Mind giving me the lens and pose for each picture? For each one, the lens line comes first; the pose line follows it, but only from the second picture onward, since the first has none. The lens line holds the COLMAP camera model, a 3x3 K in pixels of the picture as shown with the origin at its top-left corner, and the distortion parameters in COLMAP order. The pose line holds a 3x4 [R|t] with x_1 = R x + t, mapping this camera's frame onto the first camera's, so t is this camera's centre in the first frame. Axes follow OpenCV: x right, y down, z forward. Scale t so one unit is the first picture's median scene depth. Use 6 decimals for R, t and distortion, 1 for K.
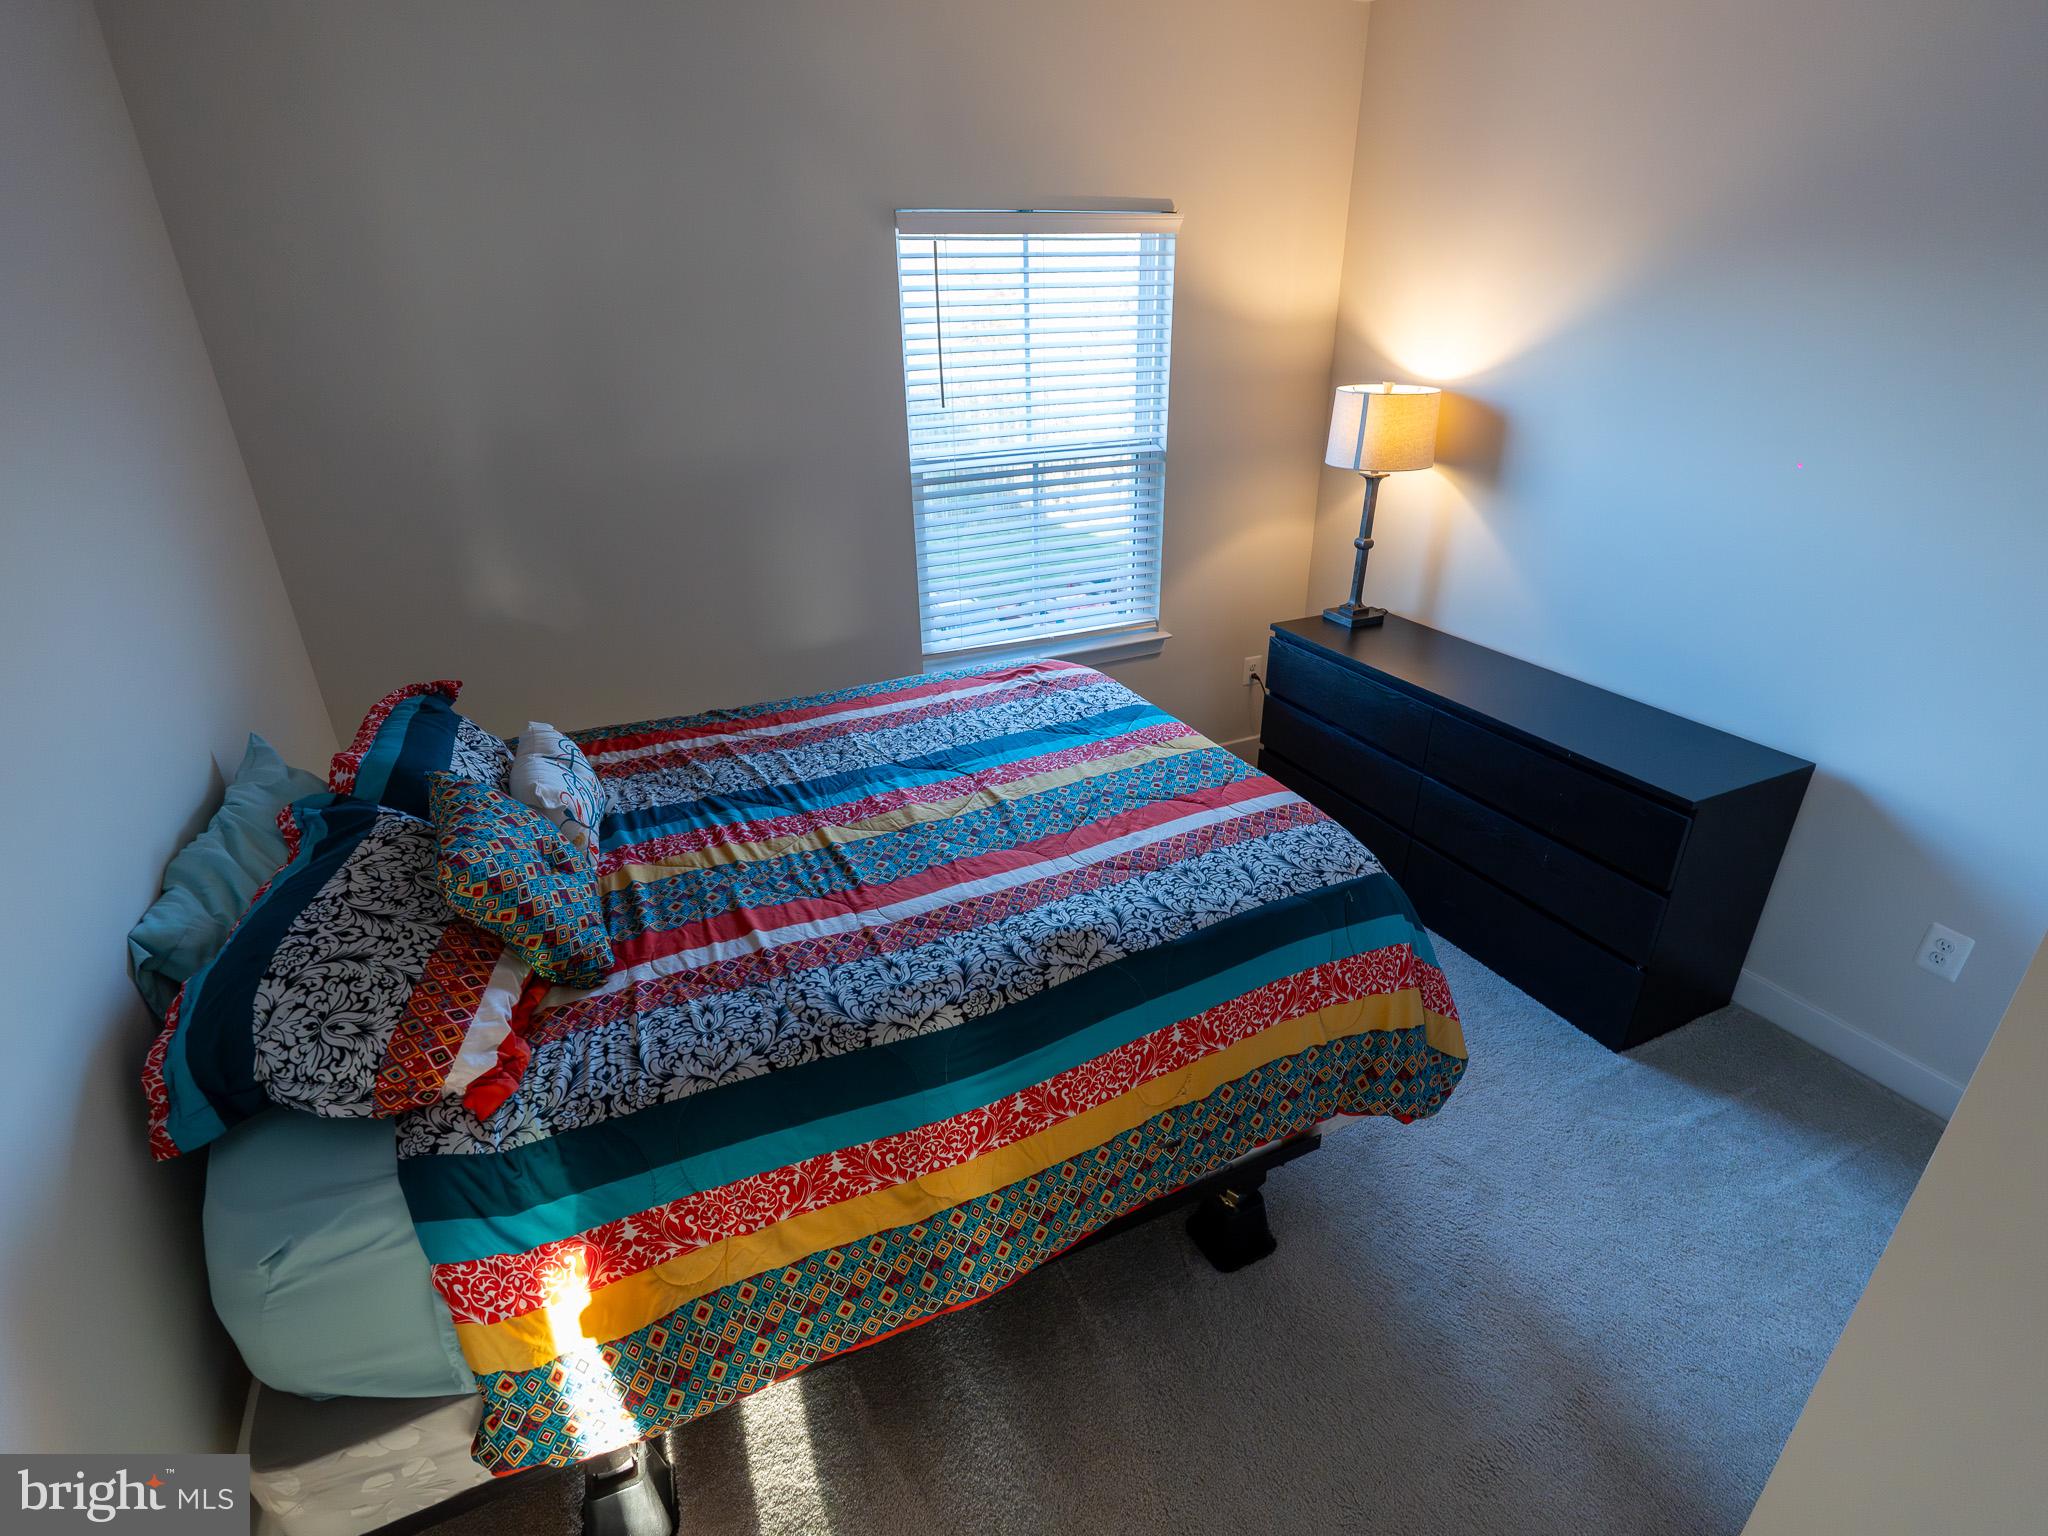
lens RADIAL K [[1008.7, 0, 1018.1], [0, 1008.7, 768.0], [0, 0, 1]] dist [-0.002136, 0.001249]
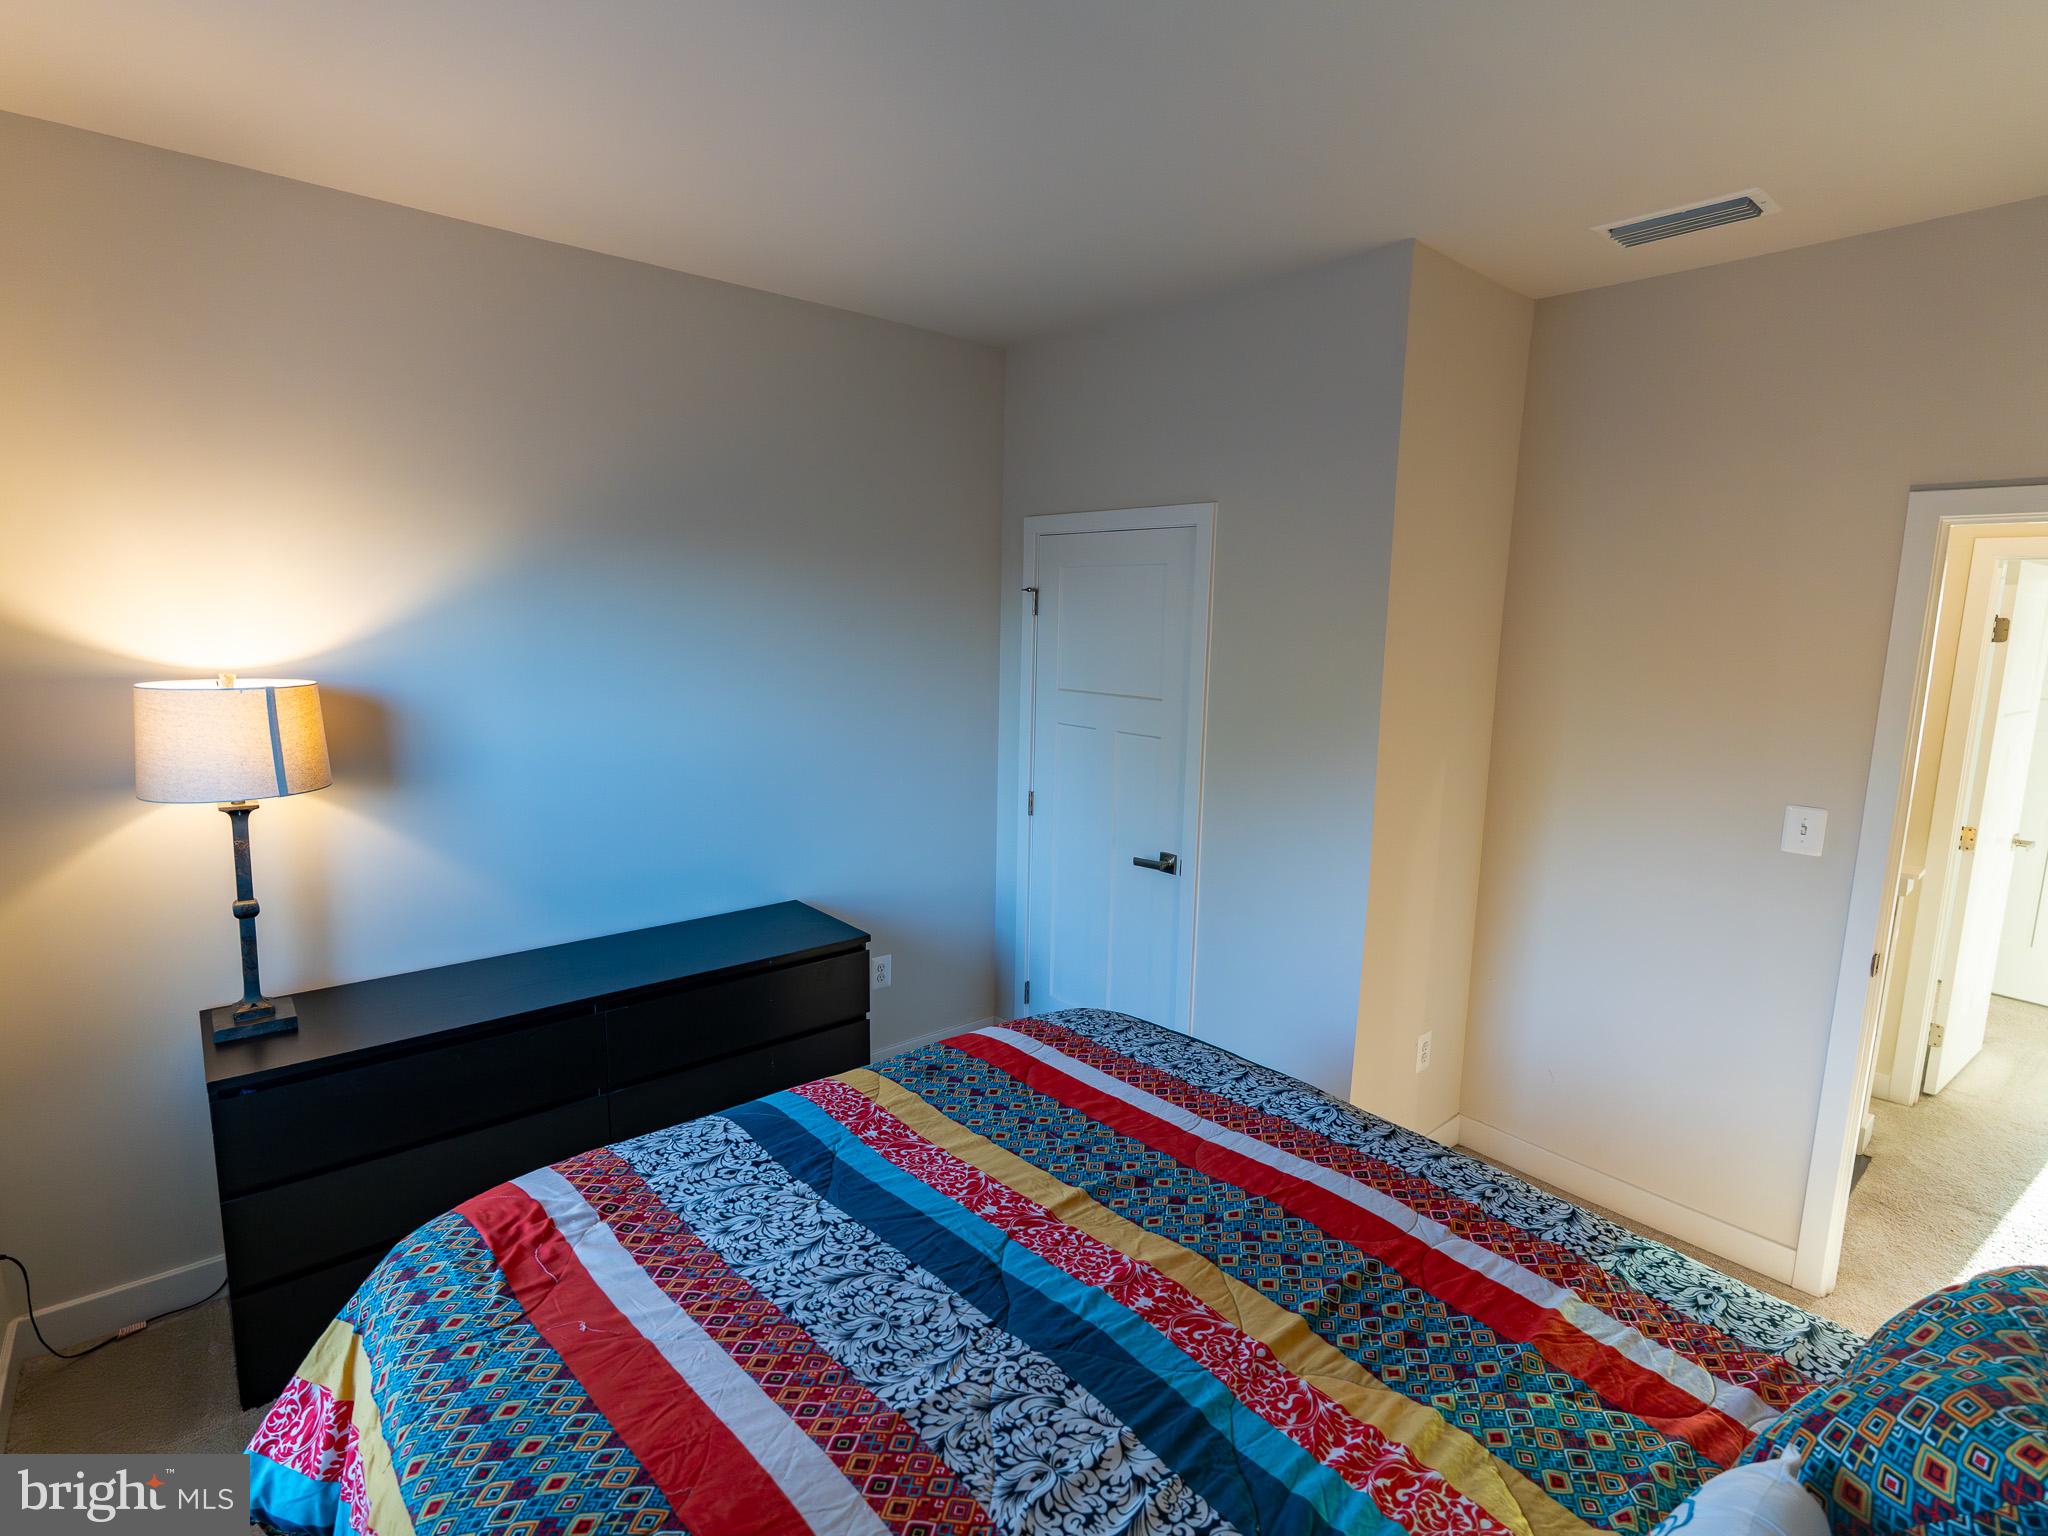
lens RADIAL K [[1008.7, 0, 1018.1], [0, 1008.7, 768.0], [0, 0, 1]] dist [-0.002136, 0.001249]
pose [[-0.268342, -0.136428, 0.953614, -0.518058], [0.395445, 0.887069, 0.238184, -0.339306], [-0.878417, 0.441016, -0.184088, 0.836530]]
